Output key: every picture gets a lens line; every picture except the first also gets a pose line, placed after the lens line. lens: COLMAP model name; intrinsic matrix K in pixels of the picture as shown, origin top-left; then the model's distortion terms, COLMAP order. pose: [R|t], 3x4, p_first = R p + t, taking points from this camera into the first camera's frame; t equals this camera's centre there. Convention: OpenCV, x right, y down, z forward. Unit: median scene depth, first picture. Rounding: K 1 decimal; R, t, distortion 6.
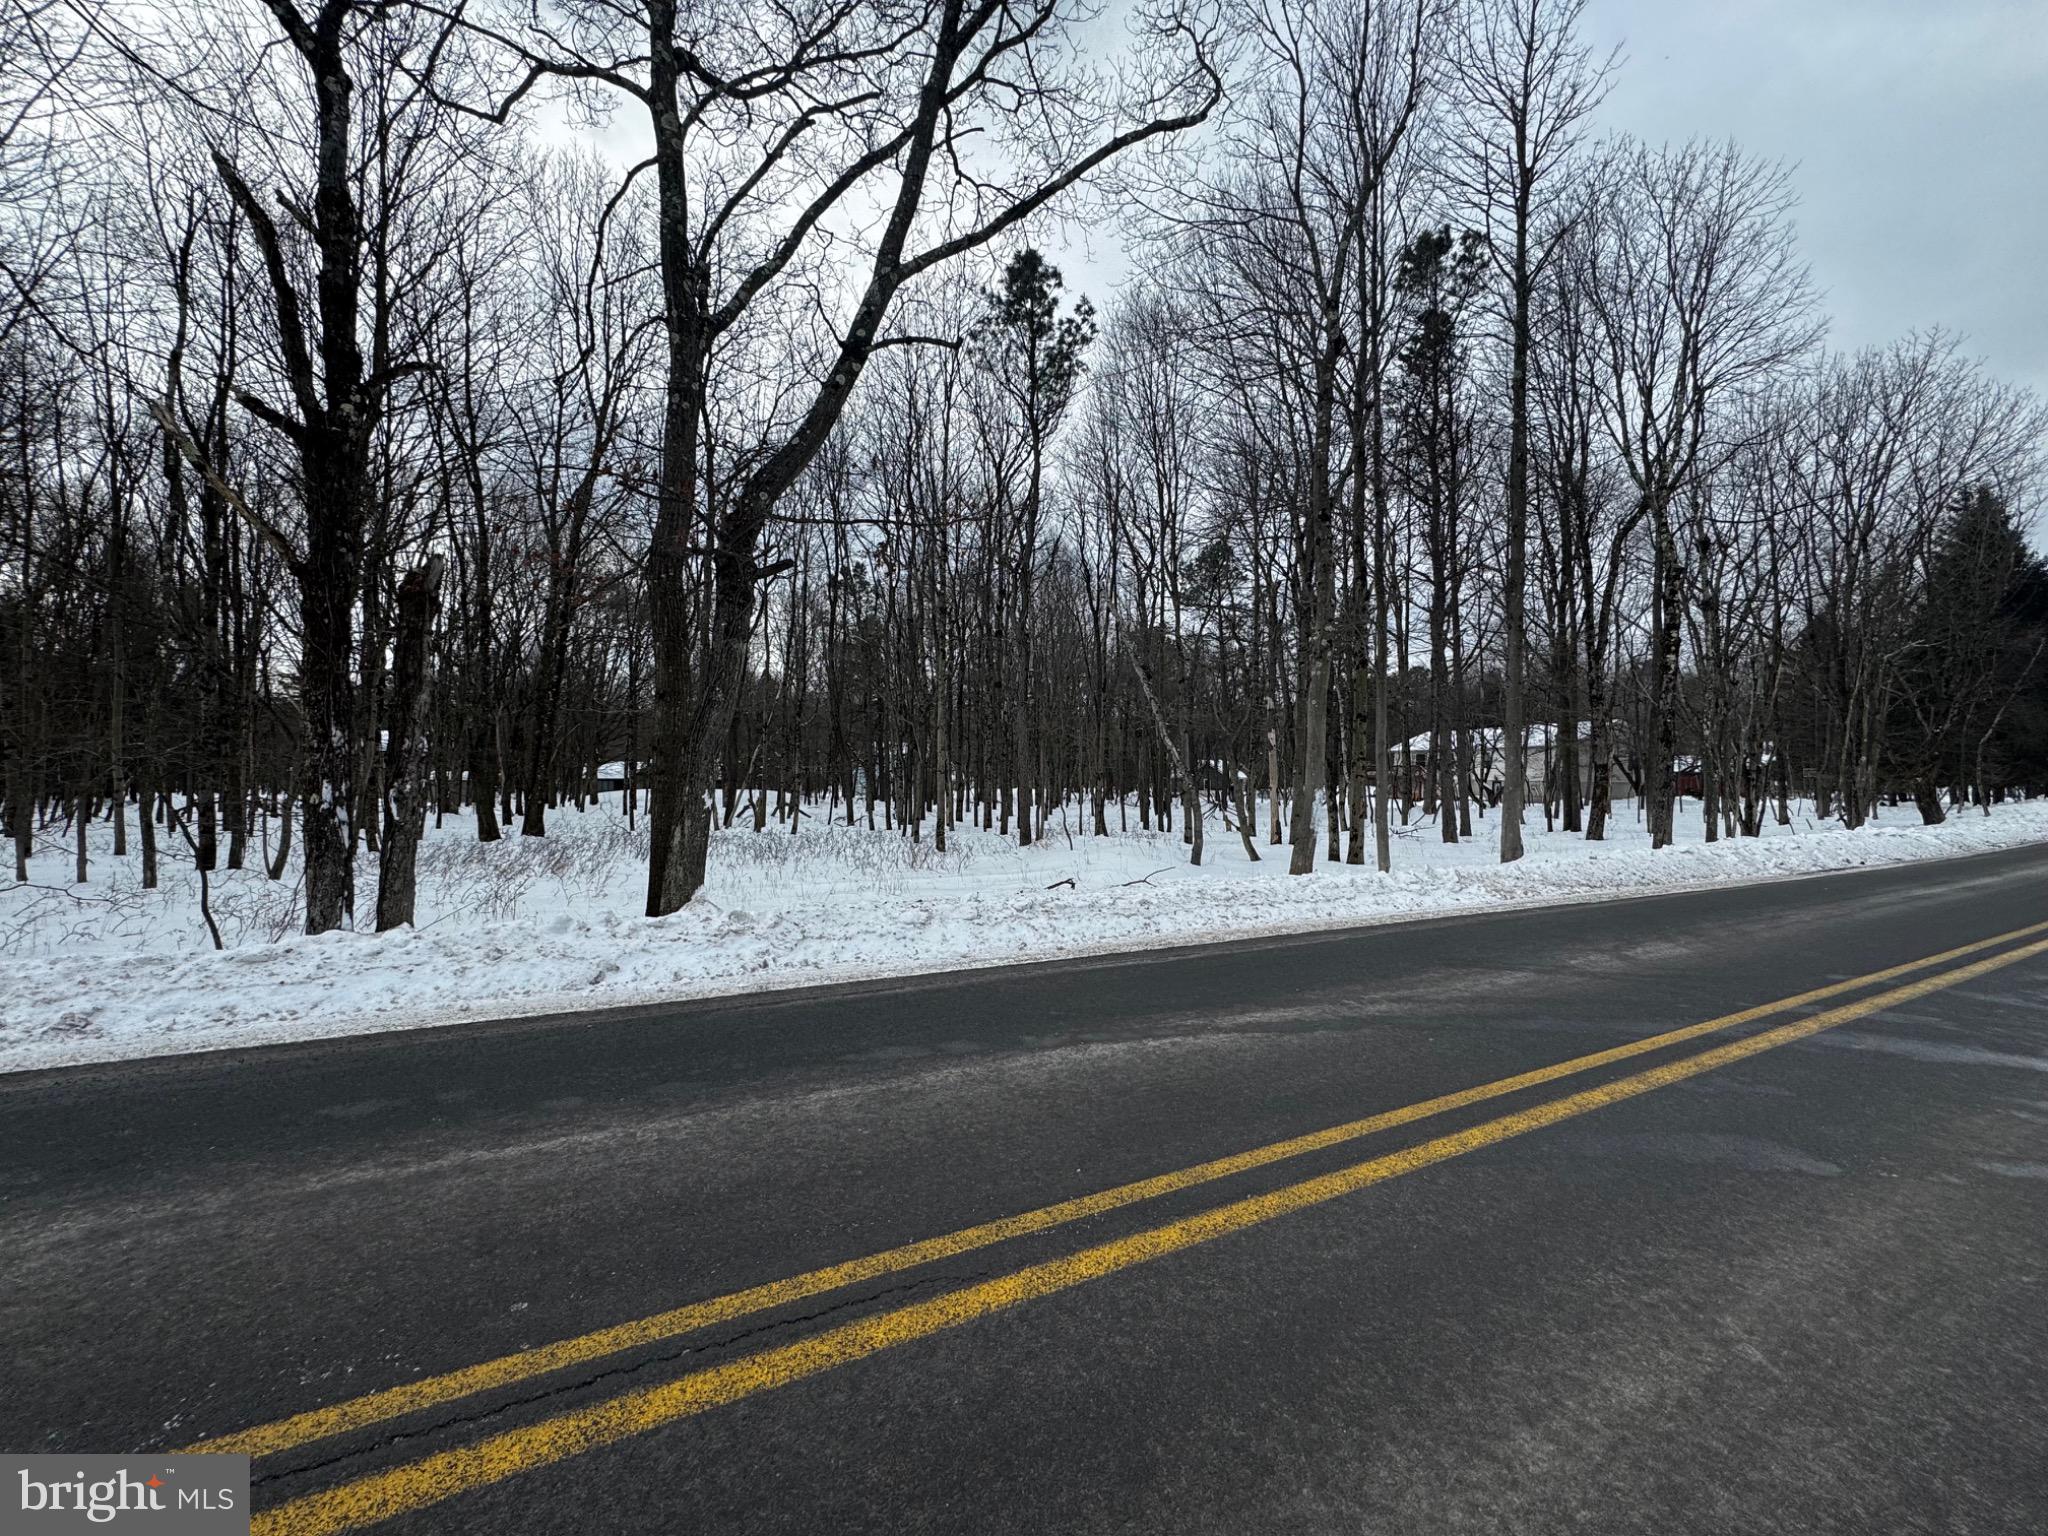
lens RADIAL K [[817.5, 0, 1028.1], [0, 817.5, 753.0], [0, 0, 1]] dist [0.002052, -0.000058]
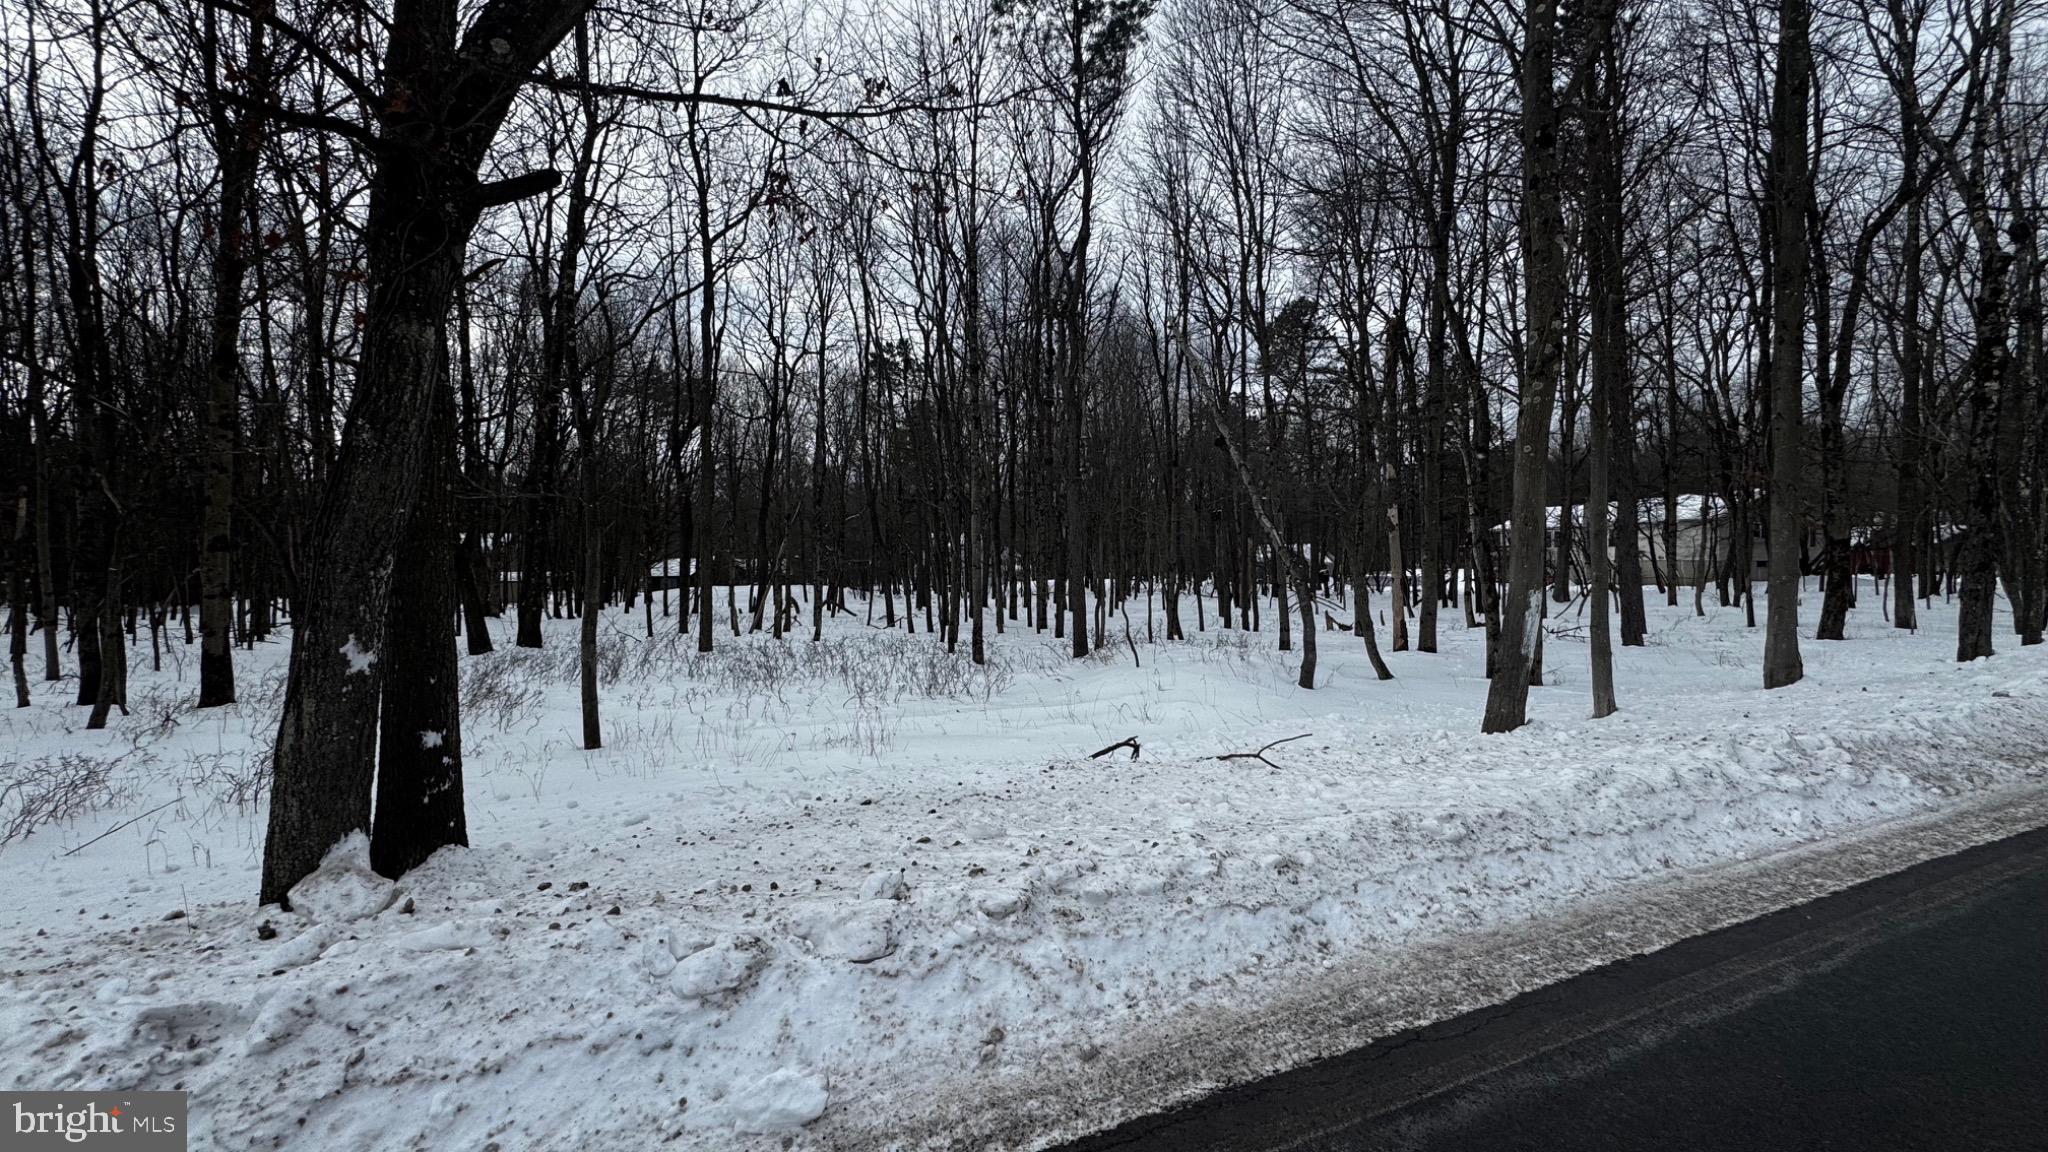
lens RADIAL K [[809.3, 0, 1020.5], [0, 809.3, 558.0], [0, 0, 1]] dist [-0.002074, -0.000054]
pose [[0.995265, -0.019408, -0.095242, 0.012094], [0.021373, 0.999578, 0.019656, -0.000292], [0.094821, -0.021598, 0.995260, 0.159083]]
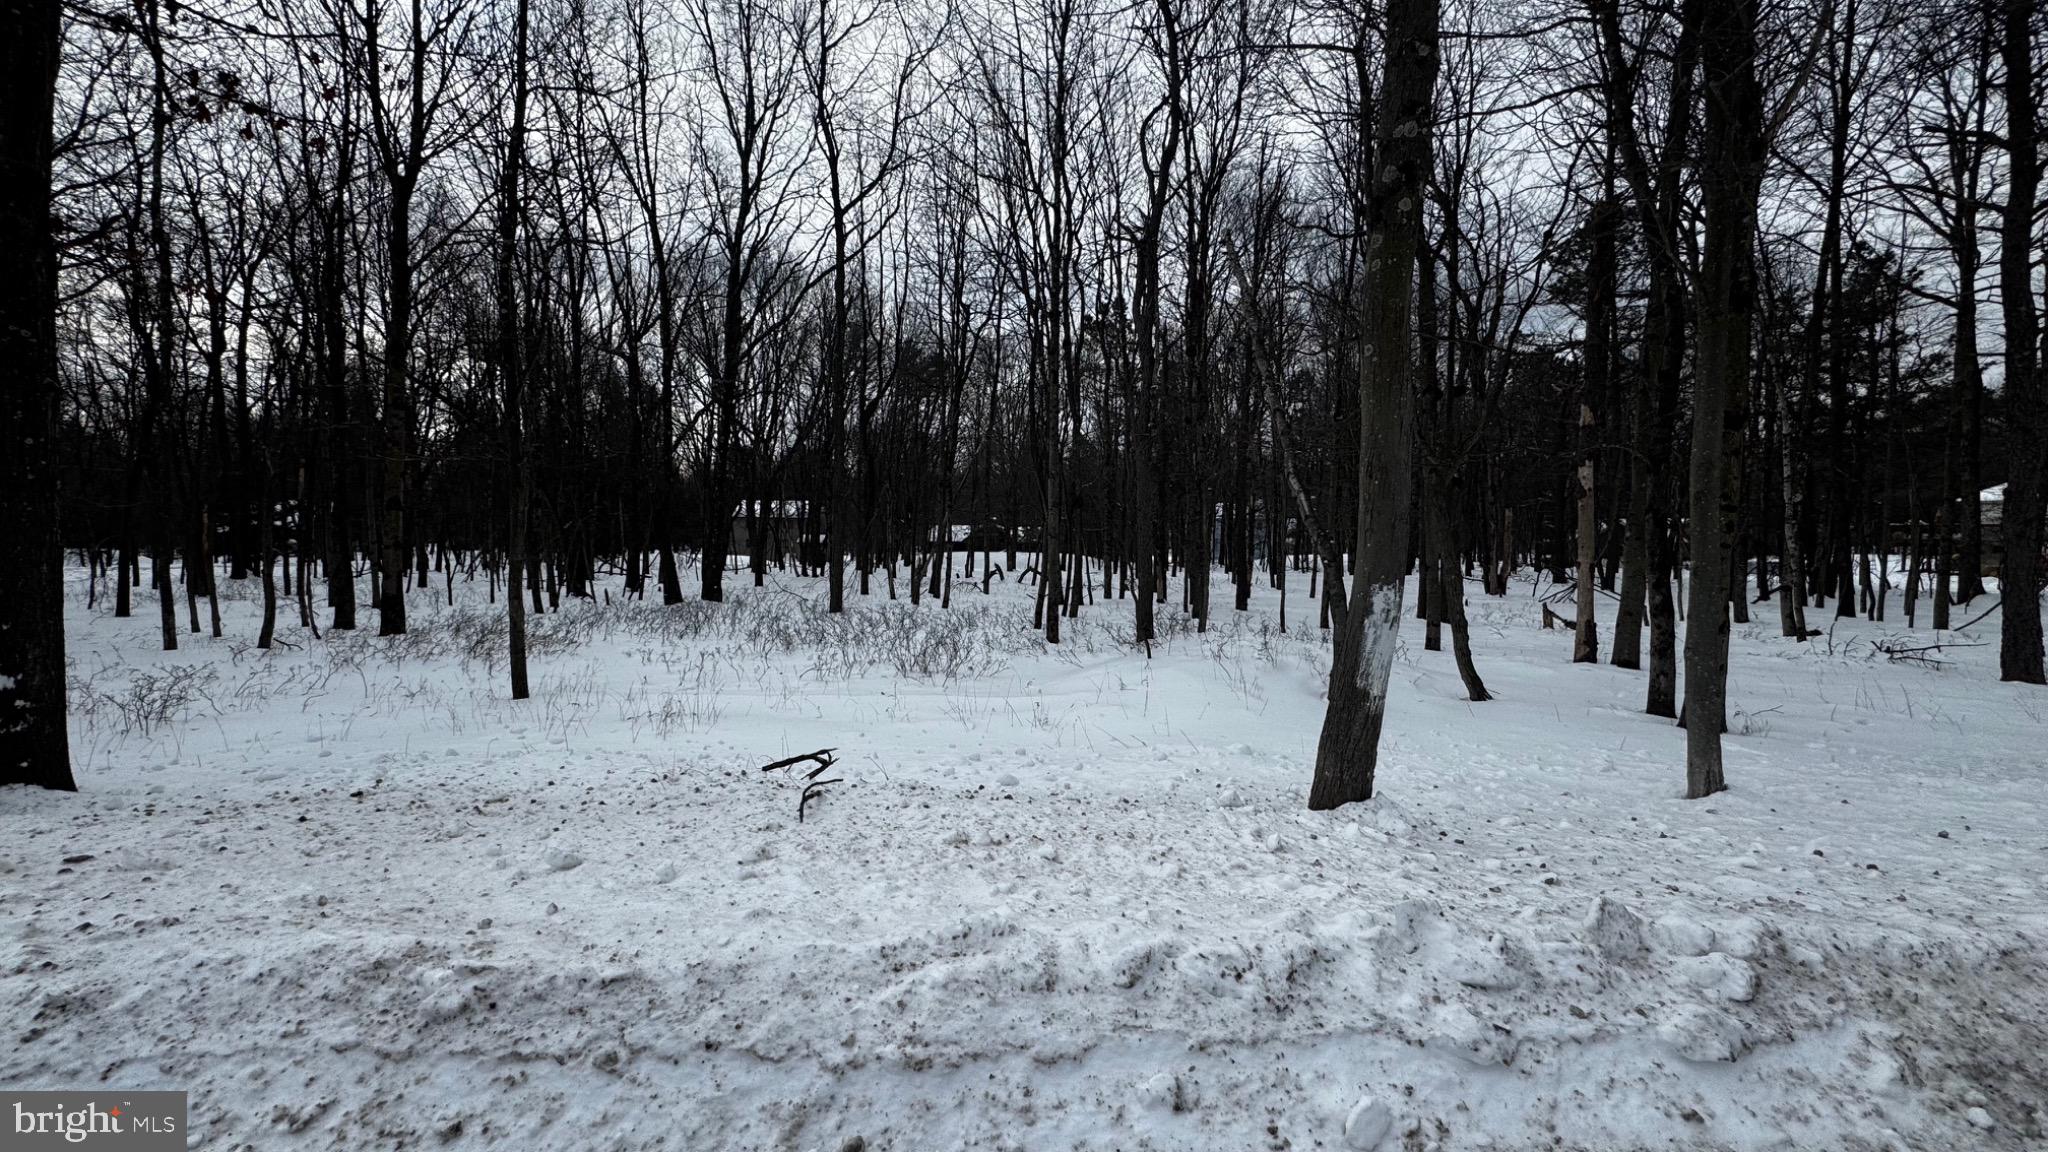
lens RADIAL K [[816.1, 0, 1023.6], [0, 816.1, 543.6], [0, 0, 1]] dist [0.000983, 0.000151]
pose [[0.900689, 0.007527, -0.434399, 0.162350], [0.008619, 0.999344, 0.035186, 0.004382], [0.434379, -0.035436, 0.900033, 0.261503]]
